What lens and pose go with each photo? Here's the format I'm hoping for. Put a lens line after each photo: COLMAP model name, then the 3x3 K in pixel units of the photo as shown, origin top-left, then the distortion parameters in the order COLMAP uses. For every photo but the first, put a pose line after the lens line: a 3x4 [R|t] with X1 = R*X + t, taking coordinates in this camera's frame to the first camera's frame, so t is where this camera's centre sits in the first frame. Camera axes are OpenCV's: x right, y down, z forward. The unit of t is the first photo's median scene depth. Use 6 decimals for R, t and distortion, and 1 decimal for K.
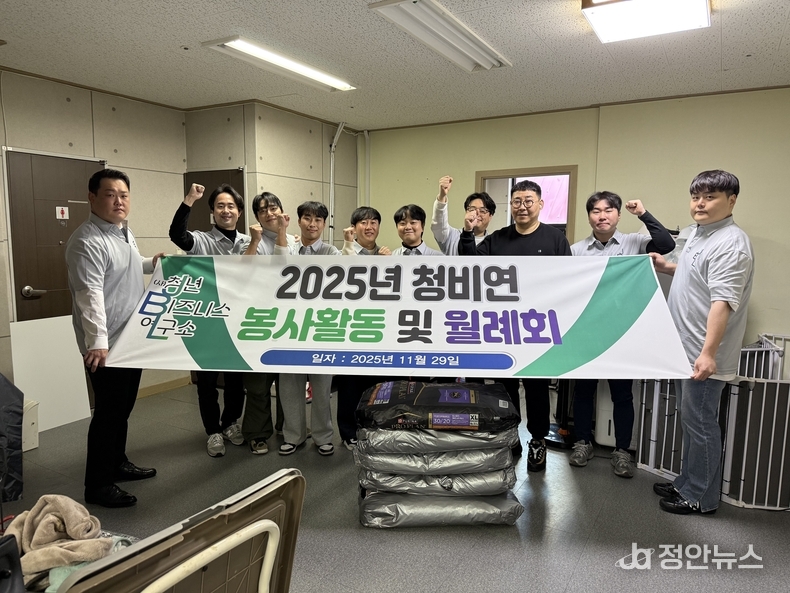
lens RADIAL K [[543.9, 0, 395.0], [0, 543.9, 296.5], [0, 0, 1]] dist [0.042592, -0.001987]
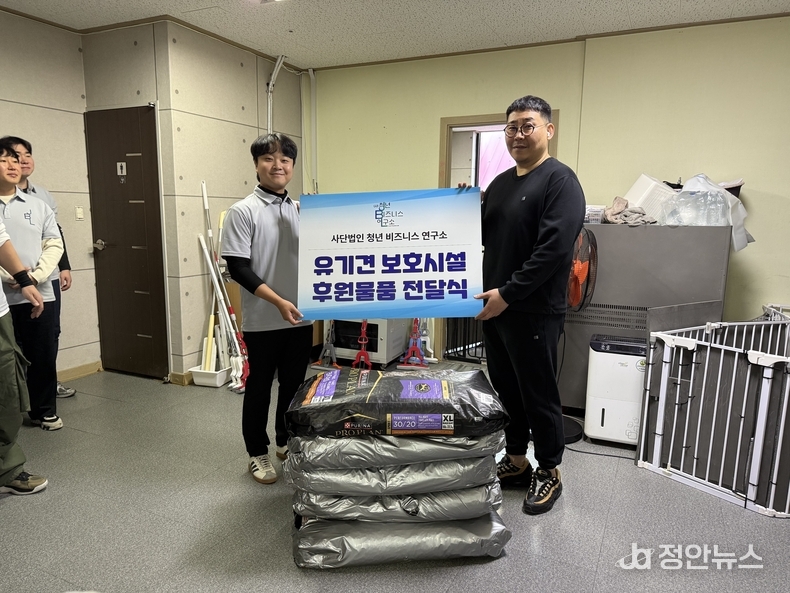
lens RADIAL K [[543.9, 0, 395.0], [0, 543.9, 296.5], [0, 0, 1]] dist [0.042592, -0.001987]
pose [[0.996911, -0.005747, 0.078329, 0.016470], [0.002475, 0.999123, 0.041802, 0.025654], [-0.078500, -0.041479, 0.996051, 0.270930]]
